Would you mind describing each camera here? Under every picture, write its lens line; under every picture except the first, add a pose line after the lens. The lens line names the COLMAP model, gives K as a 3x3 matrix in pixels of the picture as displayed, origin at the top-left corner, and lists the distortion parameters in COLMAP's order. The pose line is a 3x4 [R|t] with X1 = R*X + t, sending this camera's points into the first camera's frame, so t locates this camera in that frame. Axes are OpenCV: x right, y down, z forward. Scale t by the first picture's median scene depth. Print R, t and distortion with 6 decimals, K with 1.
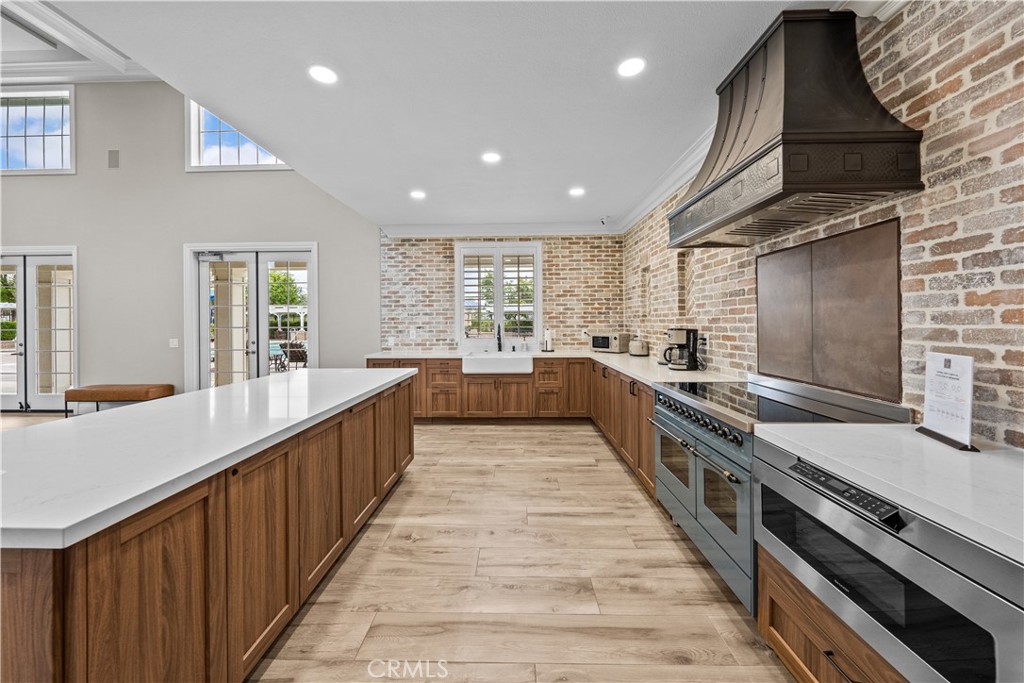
lens RADIAL K [[360.7, 0, 511.9], [0, 360.7, 320.6], [0, 0, 1]] dist [-0.000760, -0.000047]
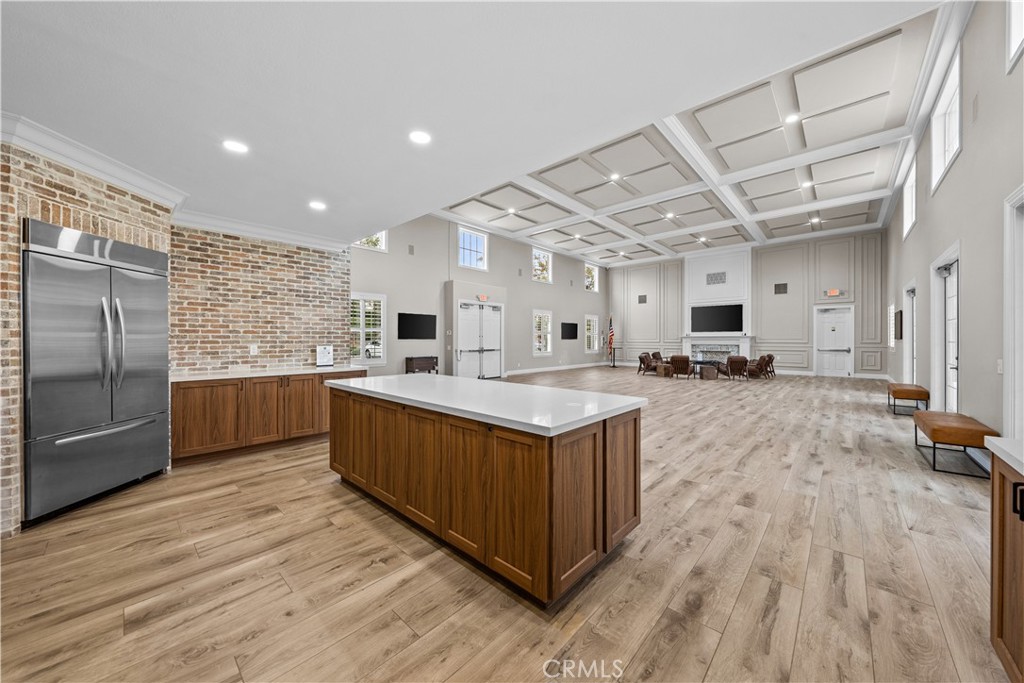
lens RADIAL K [[362.3, 0, 505.6], [0, 362.3, 342.7], [0, 0, 1]] dist [-0.000021, 0.000009]
pose [[-0.675462, 0.014297, -0.737256, 0.081775], [0.009250, 0.999898, 0.010915, 0.007657], [0.737337, 0.000554, -0.675525, 0.799731]]
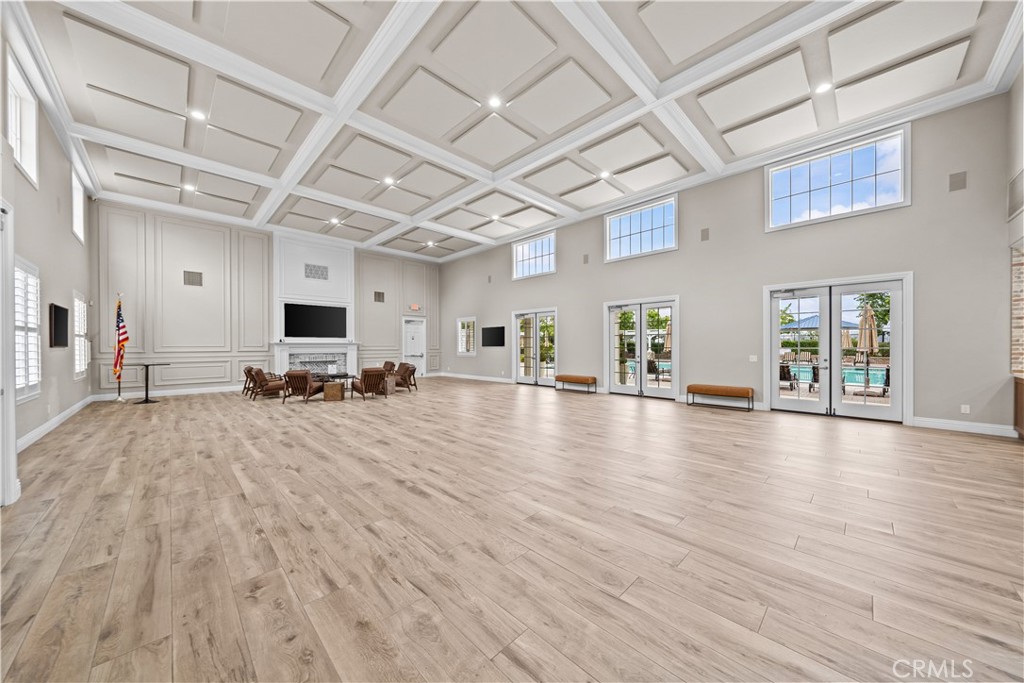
lens RADIAL K [[351.8, 0, 511.5], [0, 351.8, 345.4], [0, 0, 1]] dist [-0.000401, 0.000101]
pose [[0.712928, 0.006011, -0.701212, -0.663839], [-0.000583, 0.999968, 0.007979, 0.001651], [0.701237, -0.005279, 0.712908, -0.631257]]
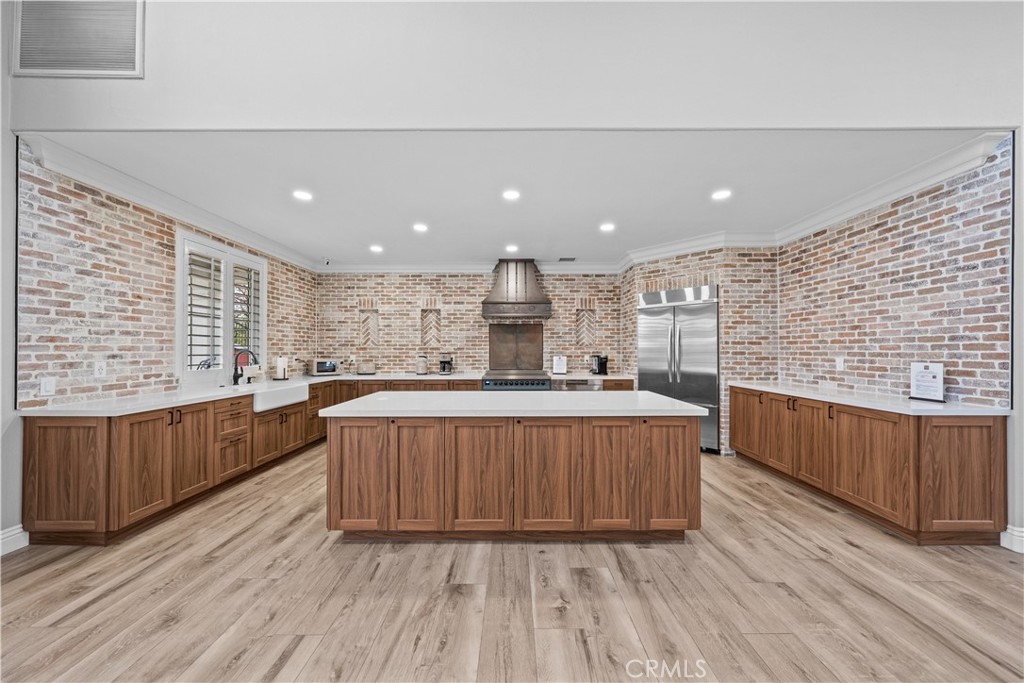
lens RADIAL K [[351.8, 0, 511.5], [0, 351.8, 345.4], [0, 0, 1]] dist [-0.000401, 0.000101]
pose [[-0.012609, 0.019621, 0.999728, -0.809929], [-0.004988, 0.999794, -0.019685, 0.009812], [-0.999908, -0.005235, -0.012509, 0.393217]]
